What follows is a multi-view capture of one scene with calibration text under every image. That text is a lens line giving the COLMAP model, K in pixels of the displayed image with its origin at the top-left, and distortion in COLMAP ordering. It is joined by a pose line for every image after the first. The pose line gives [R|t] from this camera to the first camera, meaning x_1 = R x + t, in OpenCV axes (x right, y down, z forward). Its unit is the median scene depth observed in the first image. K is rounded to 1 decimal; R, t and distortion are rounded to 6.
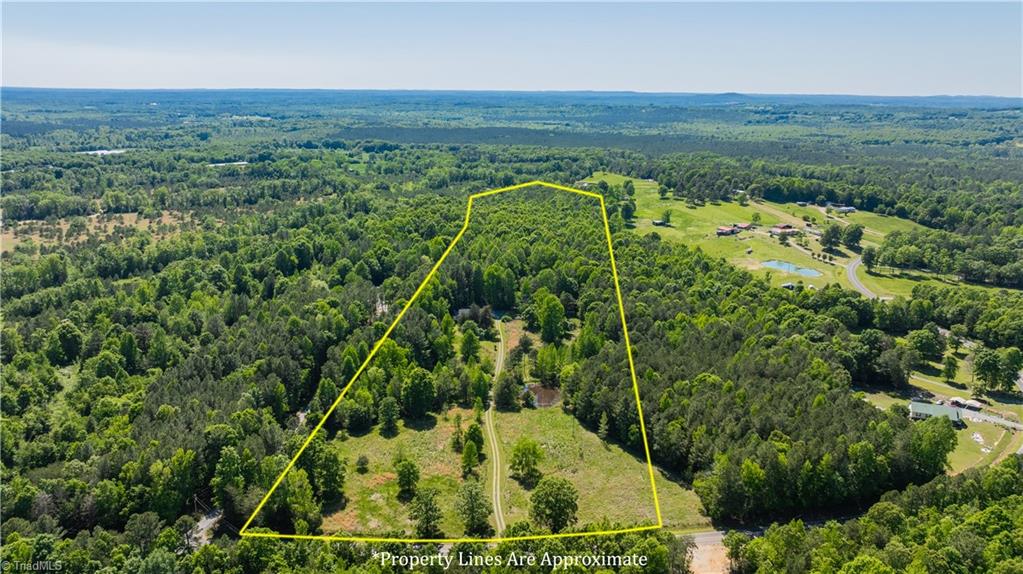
lens RADIAL K [[718.2, 0, 512.5], [0, 718.2, 287.7], [0, 0, 1]] dist [-0.031583, 0.010689]
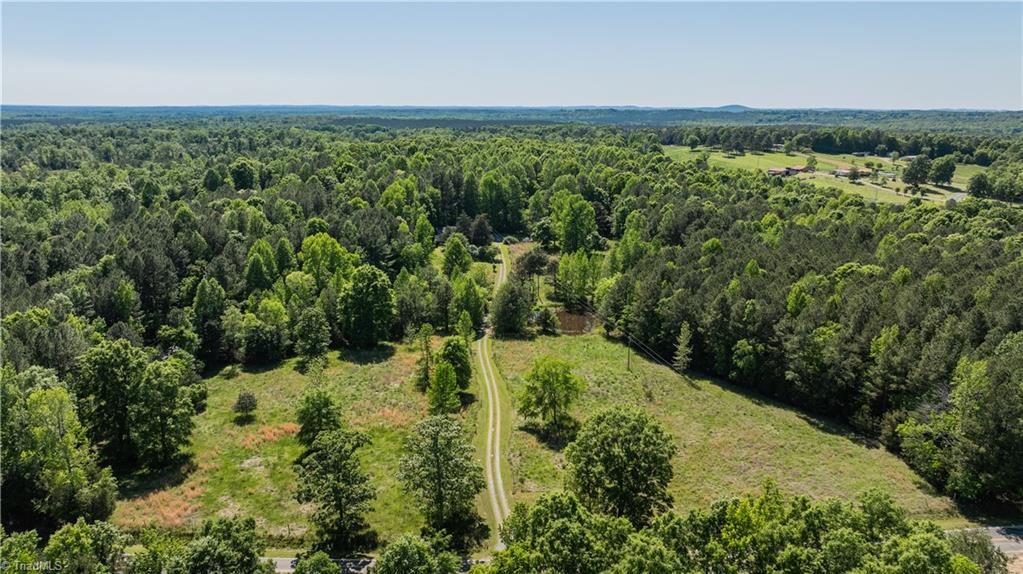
lens RADIAL K [[718.2, 0, 510.4], [0, 718.2, 285.8], [0, 0, 1]] dist [-0.031583, 0.010689]
pose [[0.999976, -0.003789, -0.005810, -0.005884], [0.003633, 0.999636, -0.026739, 0.149029], [0.005910, 0.026717, 0.999626, 0.406575]]
